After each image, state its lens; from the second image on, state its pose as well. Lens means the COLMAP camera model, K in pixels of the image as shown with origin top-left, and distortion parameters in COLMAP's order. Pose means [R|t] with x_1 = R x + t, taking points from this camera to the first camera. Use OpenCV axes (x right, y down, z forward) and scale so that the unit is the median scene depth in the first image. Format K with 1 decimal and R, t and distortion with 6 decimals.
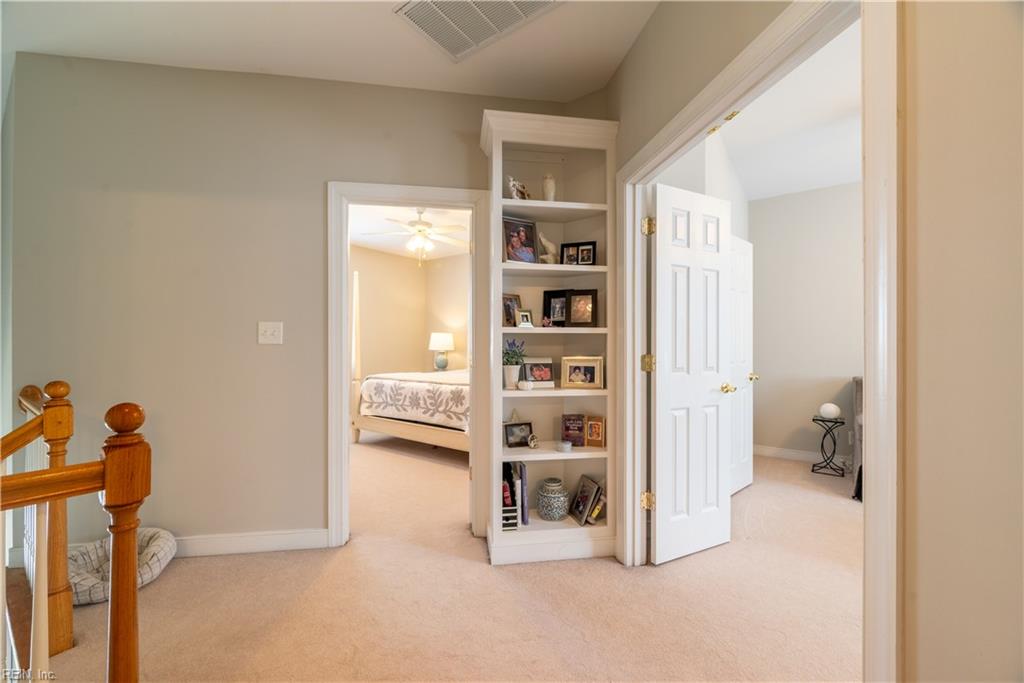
lens RADIAL K [[400.3, 0, 515.4], [0, 400.3, 345.2], [0, 0, 1]] dist [-0.012211, -0.000249]
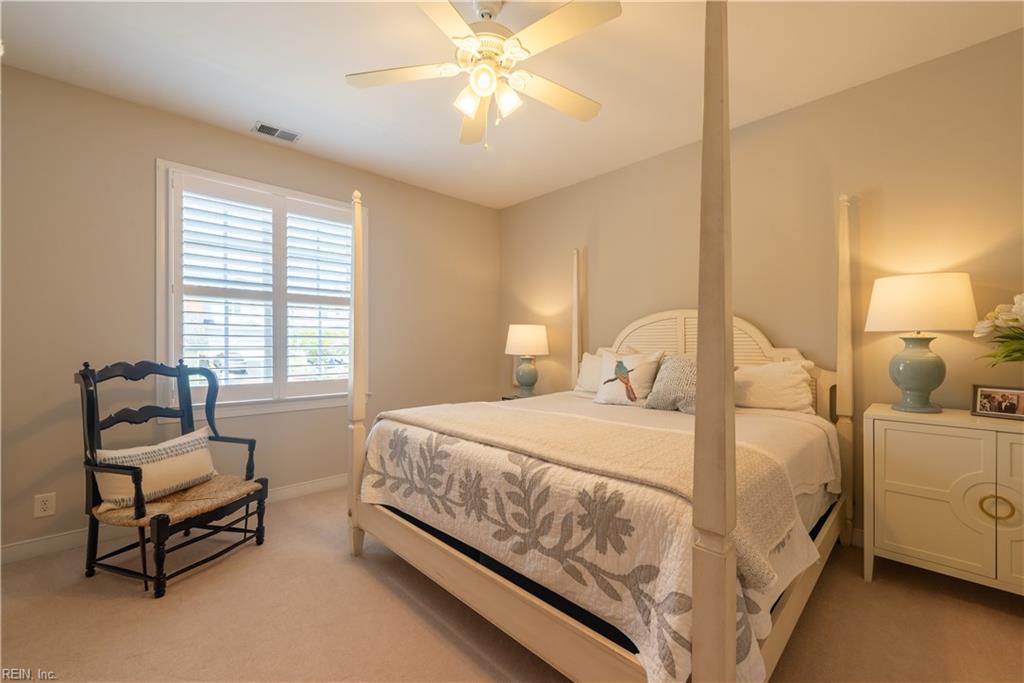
lens RADIAL K [[407.2, 0, 512.0], [0, 407.2, 345.3], [0, 0, 1]] dist [-0.000230, -0.000074]
pose [[0.982374, -0.000349, -0.186928, -0.140066], [0.000908, 0.999995, 0.002903, -0.004000], [0.186926, -0.003022, 0.982369, 0.613579]]
